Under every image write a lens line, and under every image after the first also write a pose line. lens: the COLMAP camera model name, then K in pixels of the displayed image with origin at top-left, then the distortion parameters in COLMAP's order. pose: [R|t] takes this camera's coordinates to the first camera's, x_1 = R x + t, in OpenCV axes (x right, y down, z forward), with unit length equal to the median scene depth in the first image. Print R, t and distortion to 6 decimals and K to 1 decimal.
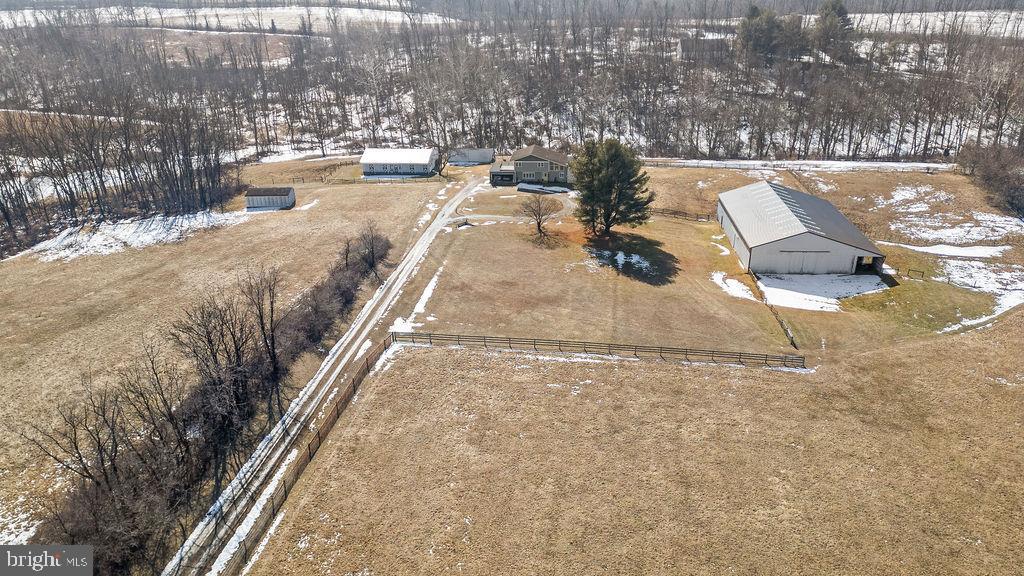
lens RADIAL K [[708.5, 0, 512.0], [0, 708.5, 288.0], [0, 0, 1]] dist [0.090771, -0.082292]
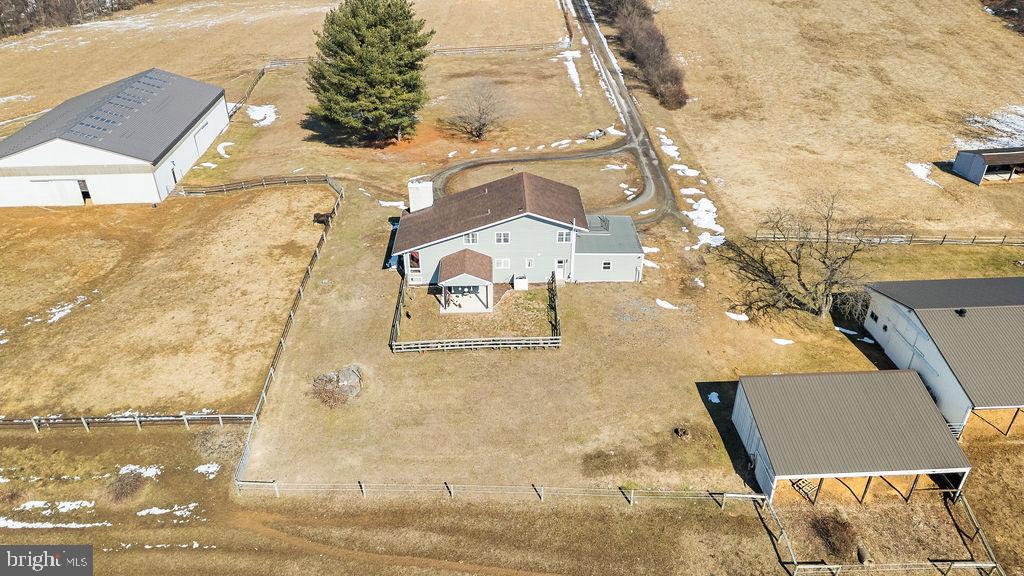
lens RADIAL K [[708.5, 0, 512.0], [0, 708.5, 288.0], [0, 0, 1]] dist [0.090771, -0.082292]
pose [[-0.989174, 0.092540, -0.113892, 0.098529], [-0.043841, 0.554307, 0.831157, -0.561278], [0.140047, 0.827152, -0.544249, 1.474814]]
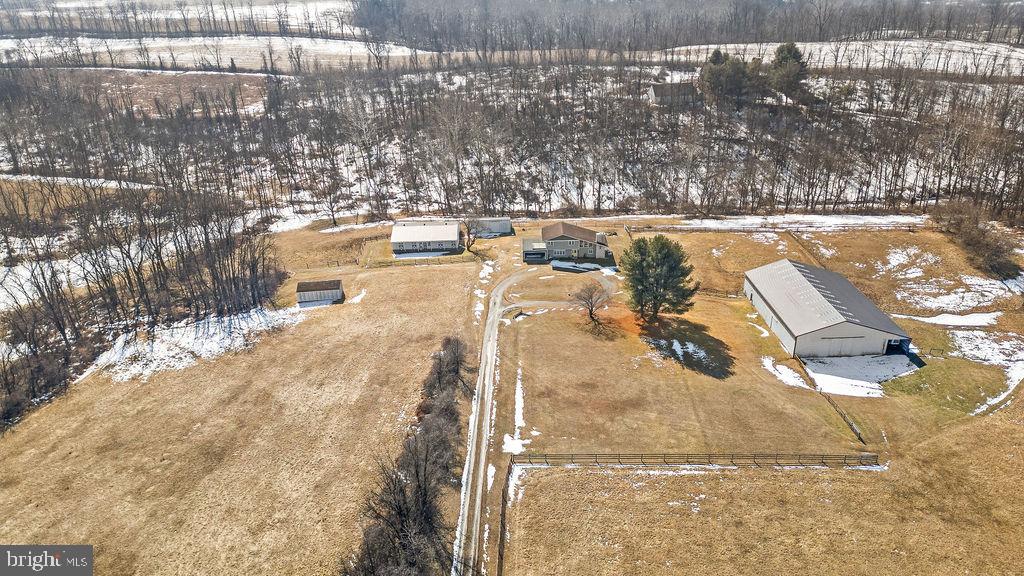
lens RADIAL K [[708.5, 0, 512.0], [0, 708.5, 288.0], [0, 0, 1]] dist [0.090771, -0.082292]
pose [[0.993943, -0.051356, 0.097154, -0.181599], [0.050527, 0.998662, 0.010976, -0.143288], [-0.097588, -0.006000, 0.995209, -0.057660]]
